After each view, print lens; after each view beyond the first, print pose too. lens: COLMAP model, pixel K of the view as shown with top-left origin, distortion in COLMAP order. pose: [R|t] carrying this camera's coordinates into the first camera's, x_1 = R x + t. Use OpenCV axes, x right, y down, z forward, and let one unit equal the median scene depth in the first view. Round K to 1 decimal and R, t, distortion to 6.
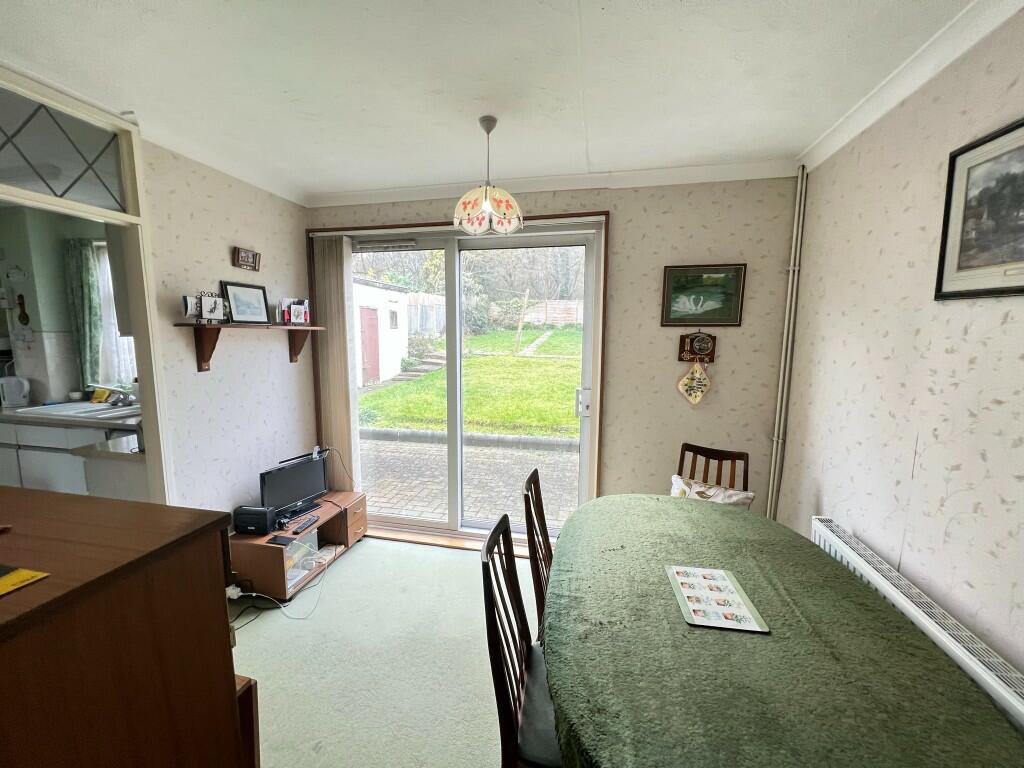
lens RADIAL K [[408.1, 0, 510.5], [0, 408.1, 381.8], [0, 0, 1]] dist [-0.000564, 0.000227]
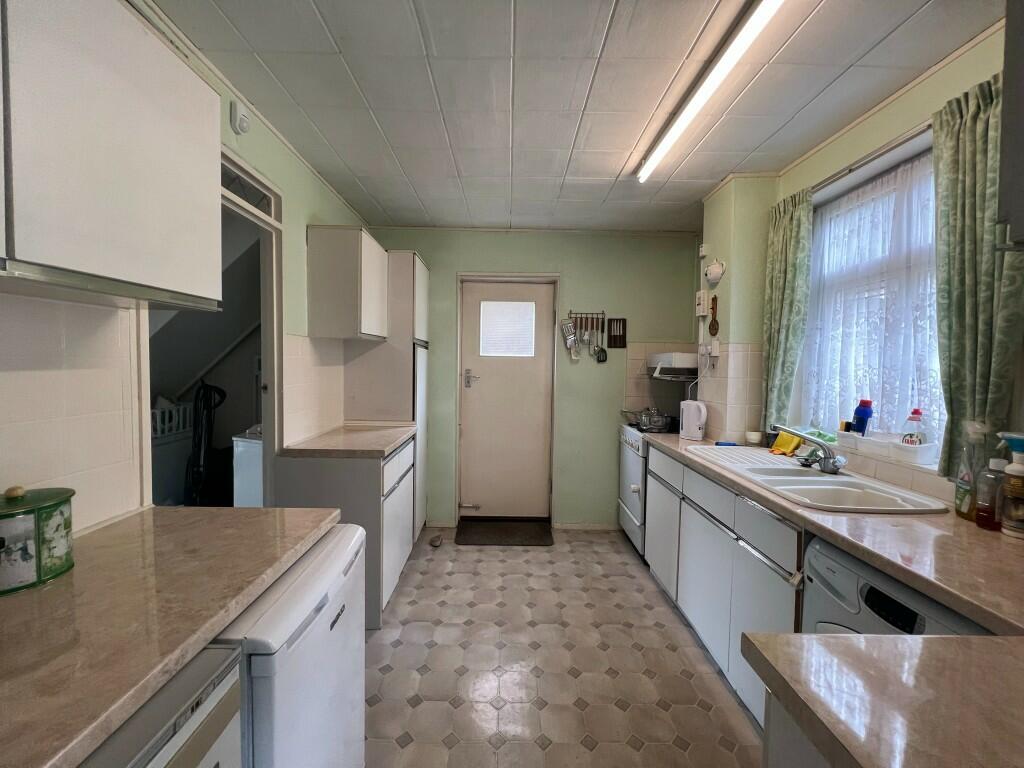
lens RADIAL K [[408.1, 0, 510.4], [0, 408.1, 382.5], [0, 0, 1]] dist [-0.000564, 0.000227]
pose [[0.231162, 0.039169, -0.972127, -0.512245], [-0.135616, 0.990732, 0.007670, -0.006132], [0.963417, 0.130063, 0.234331, 0.449080]]
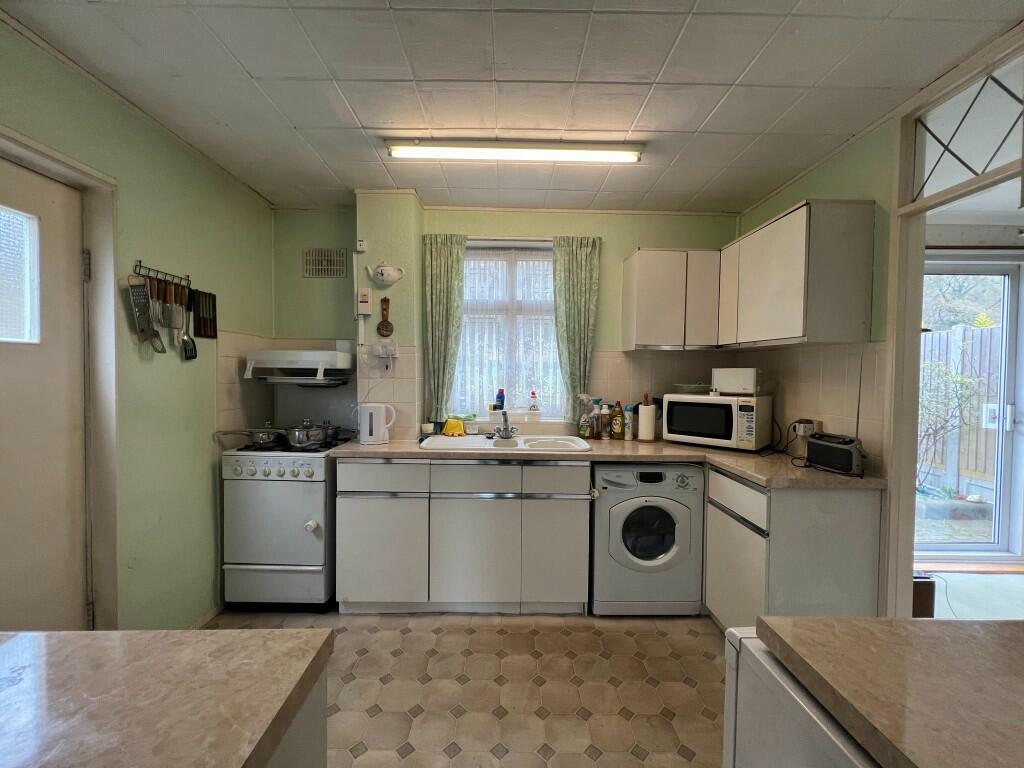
lens RADIAL K [[408.1, 0, 511.1], [0, 408.1, 380.4], [0, 0, 1]] dist [-0.000564, 0.000227]
pose [[0.972992, -0.001630, 0.230833, -1.095827], [0.024912, 0.994877, -0.097978, 0.023682], [-0.229491, 0.101082, 0.968048, 0.200069]]
